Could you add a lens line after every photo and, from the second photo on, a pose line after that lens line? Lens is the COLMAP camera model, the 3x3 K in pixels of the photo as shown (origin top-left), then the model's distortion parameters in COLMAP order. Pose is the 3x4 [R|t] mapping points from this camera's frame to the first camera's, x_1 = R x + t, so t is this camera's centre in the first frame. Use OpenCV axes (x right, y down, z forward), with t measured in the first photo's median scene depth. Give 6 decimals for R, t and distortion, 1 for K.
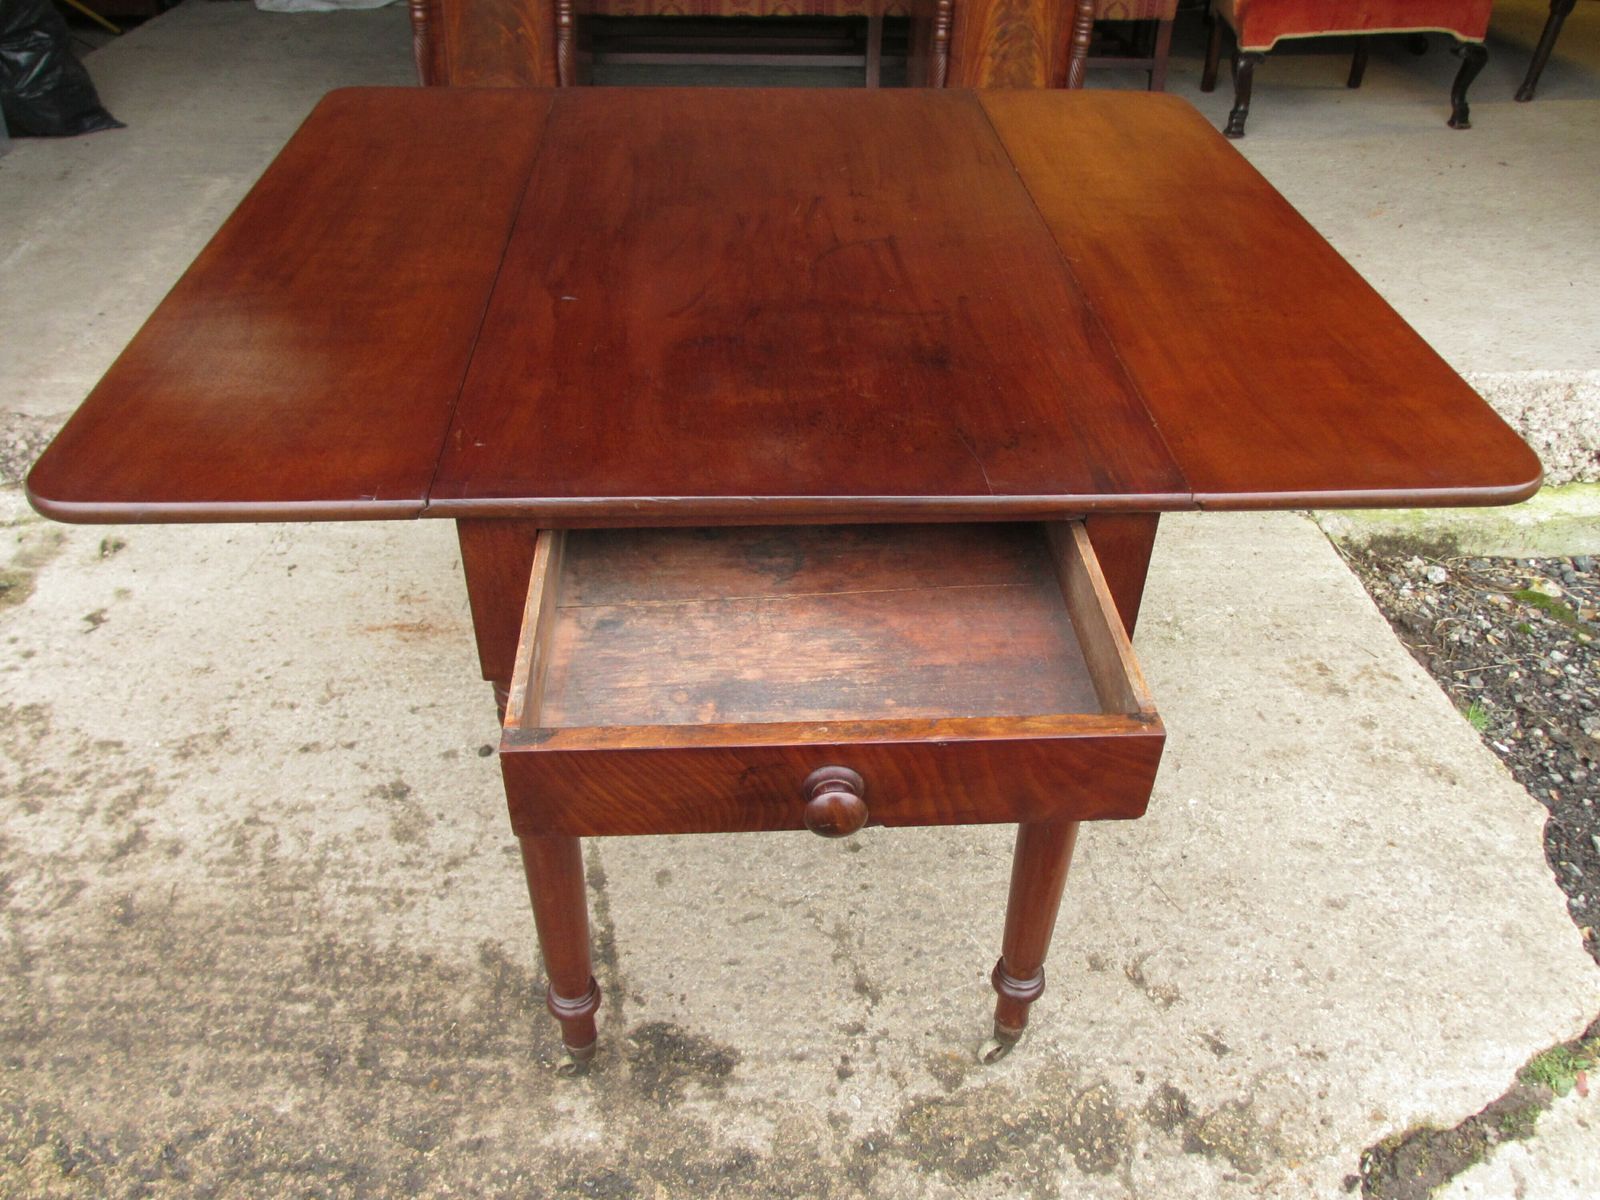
lens RADIAL K [[1305.7, 0, 798.9], [0, 1305.7, 604.0], [0, 0, 1]] dist [-0.048601, 0.013997]
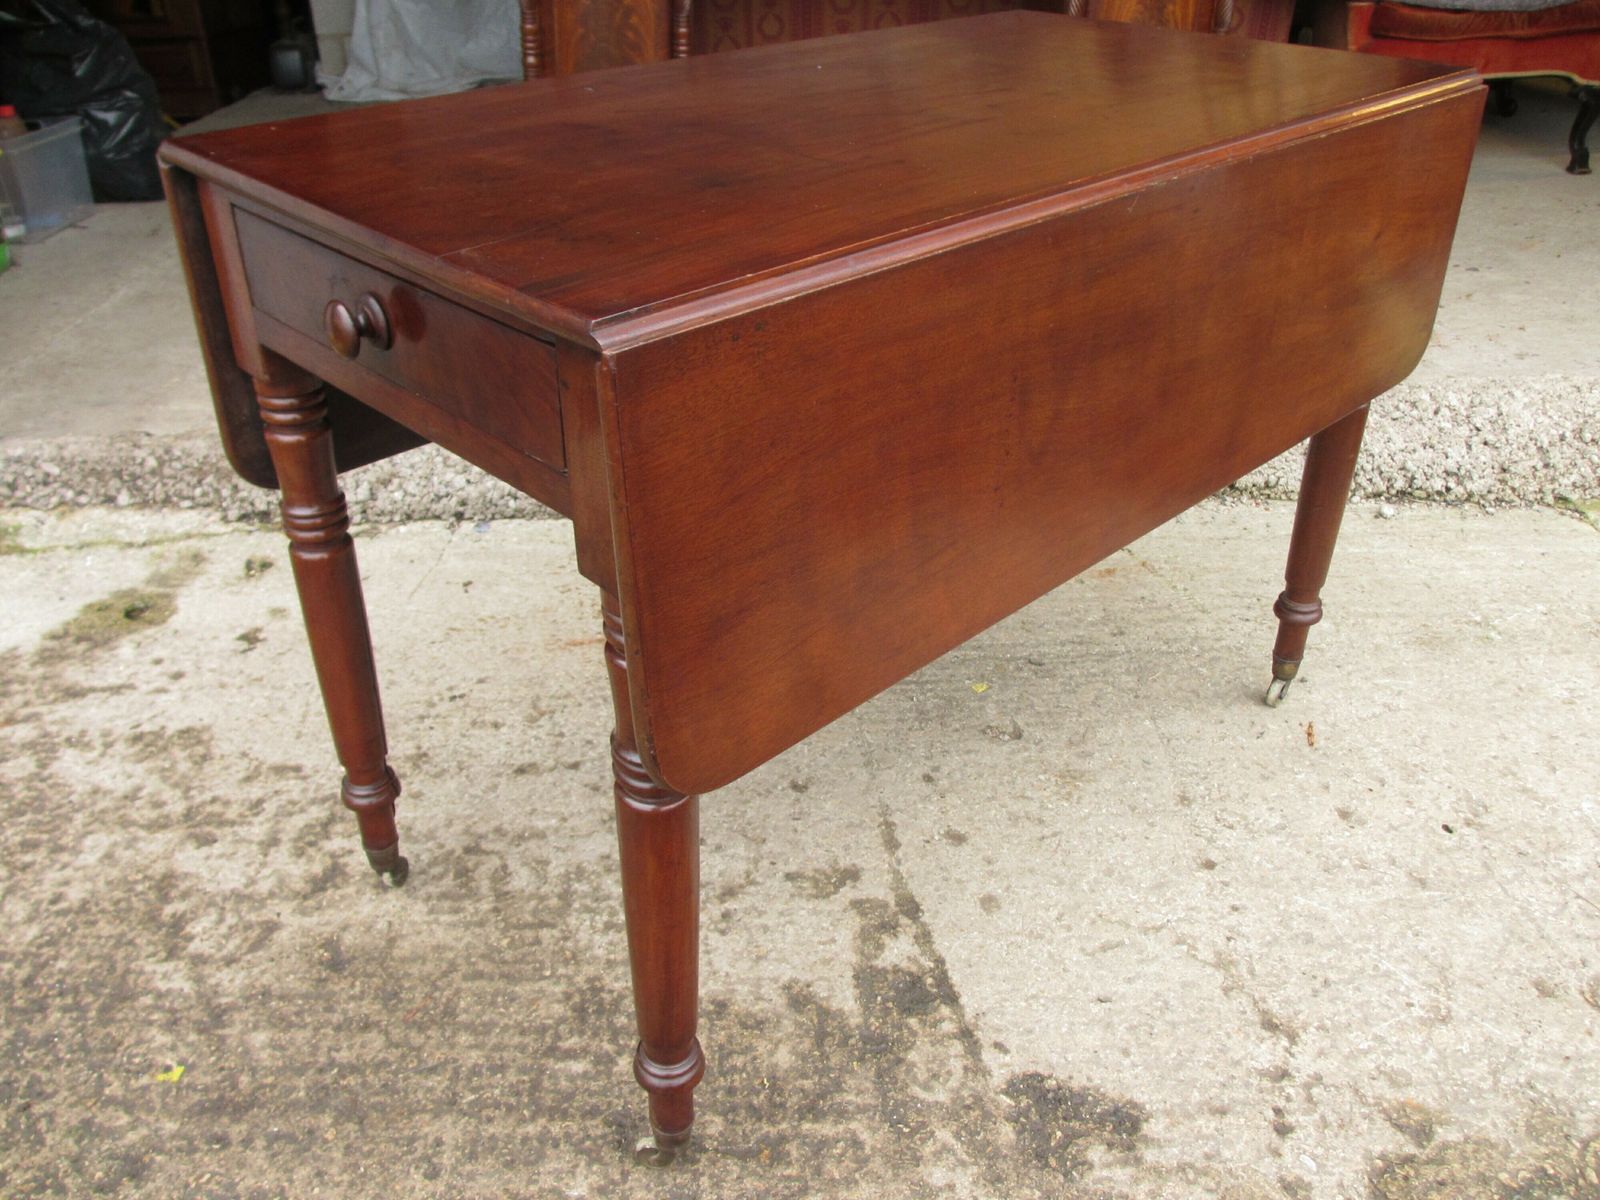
lens RADIAL K [[1344.2, 0, 799.7], [0, 1344.2, 552.3], [0, 0, 1]] dist [-0.057500, 0.019238]
pose [[0.999826, -0.018536, -0.002164, -0.225608], [0.018059, 0.990240, -0.138198, 0.109463], [0.004705, 0.138135, 0.990402, 0.141297]]
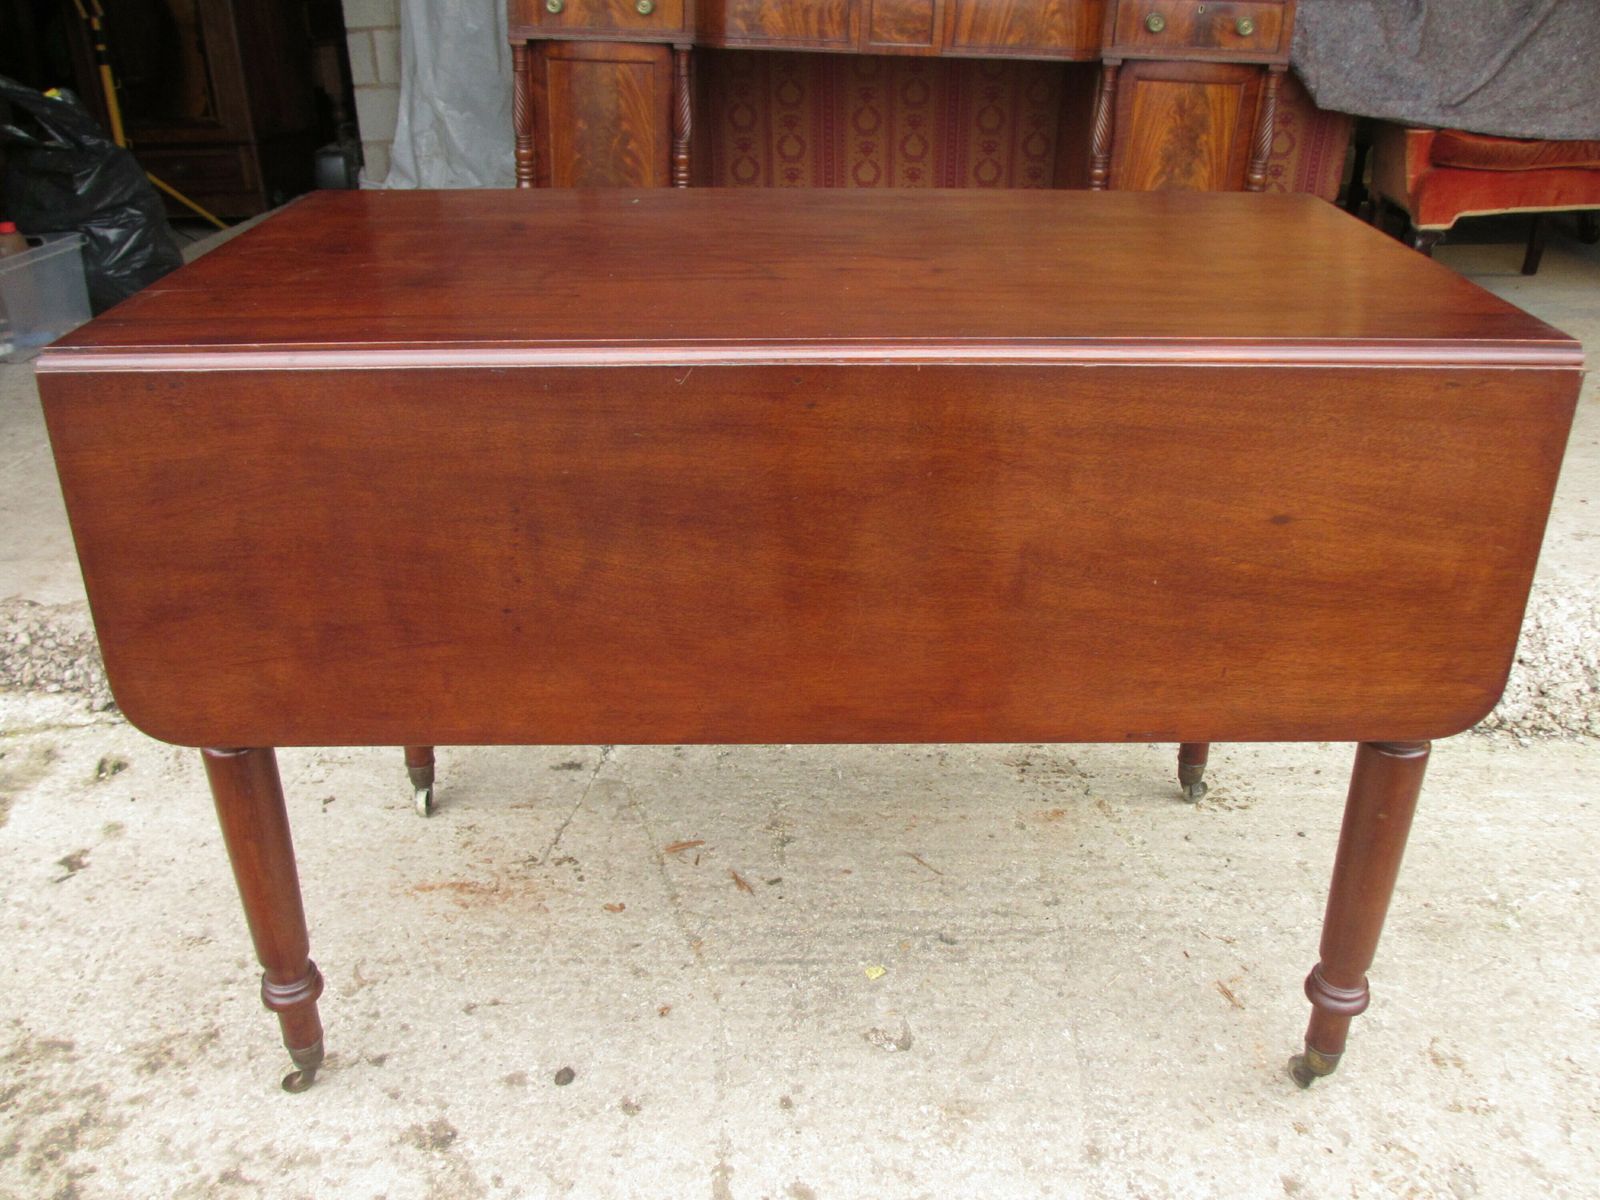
lens RADIAL K [[1314.3, 0, 806.9], [0, 1314.3, 601.9], [0, 0, 1]] dist [-0.030437, -0.002415]
pose [[0.998082, 0.011570, -0.060812, -0.078974], [-0.021270, 0.986666, -0.161362, -0.034271], [0.058134, 0.162346, 0.985020, 0.301950]]
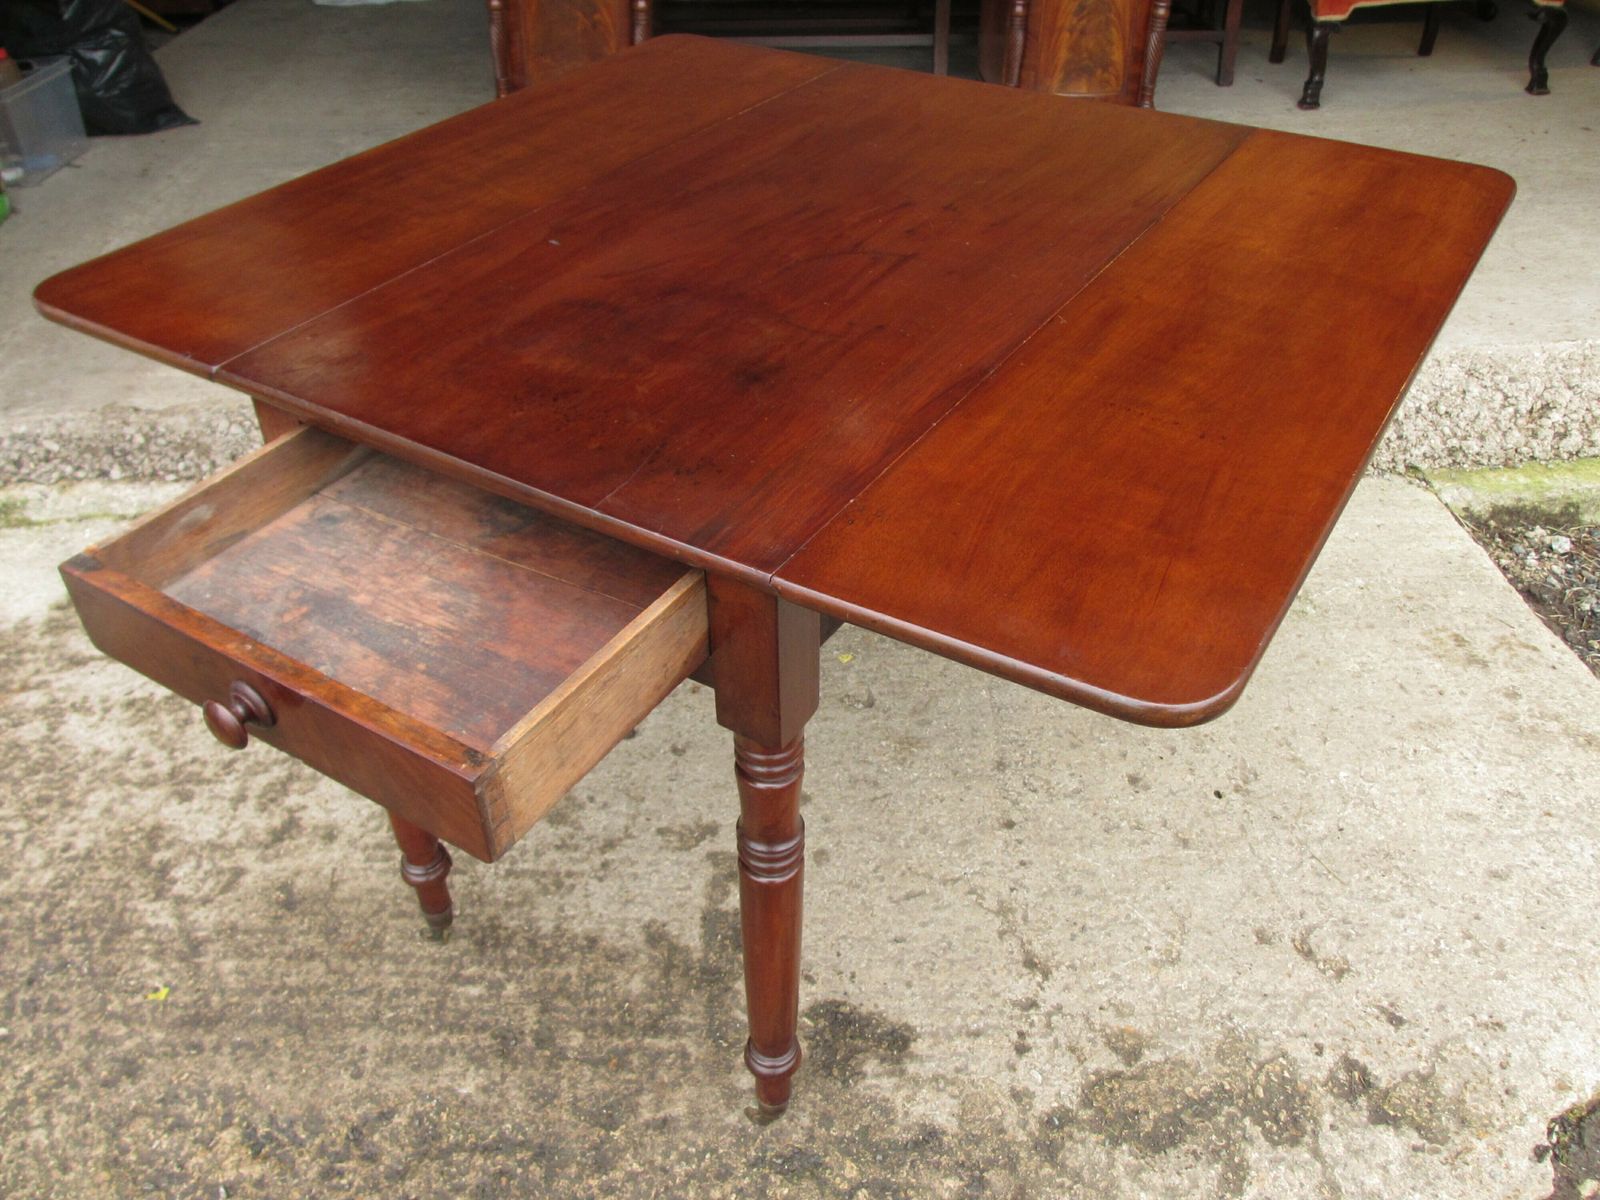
lens RADIAL K [[1311.9, 0, 800.0], [0, 1311.9, 600.0], [0, 0, 1]] dist [-0.053224, 0.020798]
pose [[0.999587, -0.015516, -0.024199, -0.095822], [0.015657, 0.999862, 0.005633, 0.007615], [0.024108, -0.006010, 0.999691, -0.002848]]
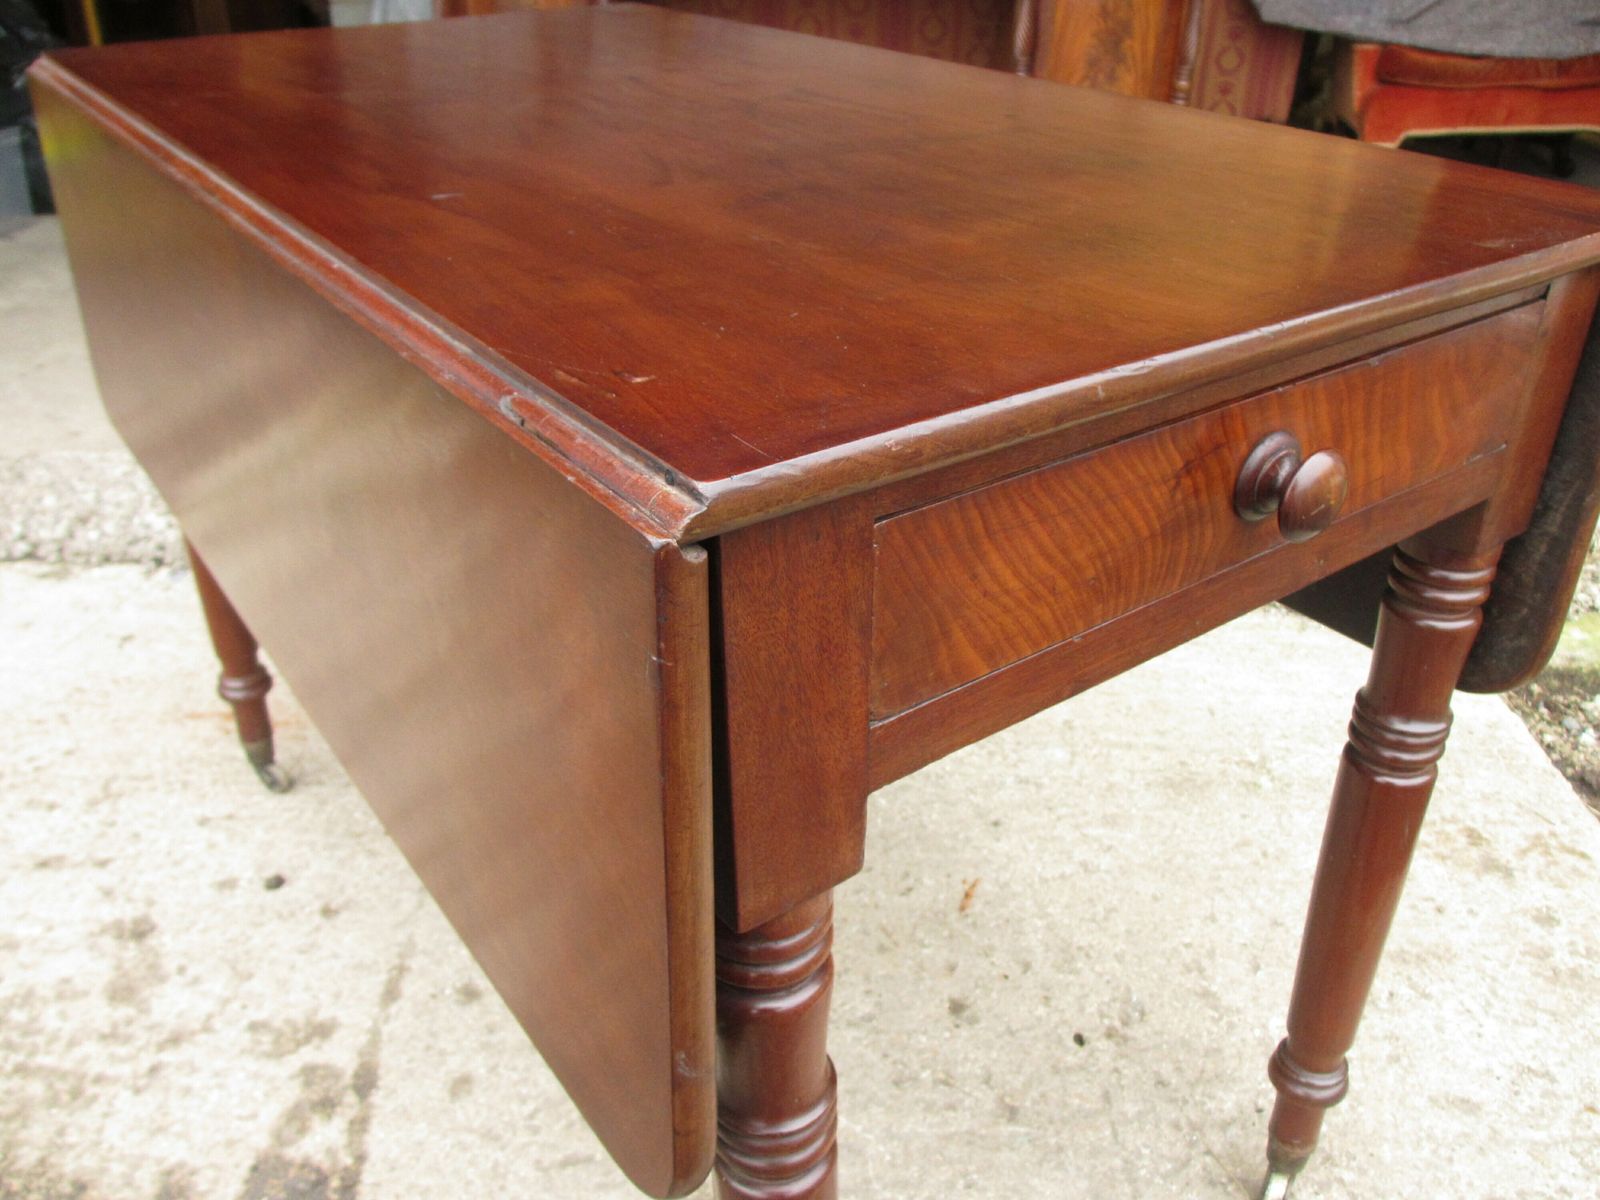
lens RADIAL K [[1311.9, 0, 800.0], [0, 1311.9, 600.0], [0, 0, 1]] dist [-0.053224, 0.020798]
pose [[0.995332, 0.040466, -0.087613, 0.123189], [-0.051404, 0.990643, -0.126431, 0.038695], [0.081677, 0.130344, 0.988099, 0.332155]]
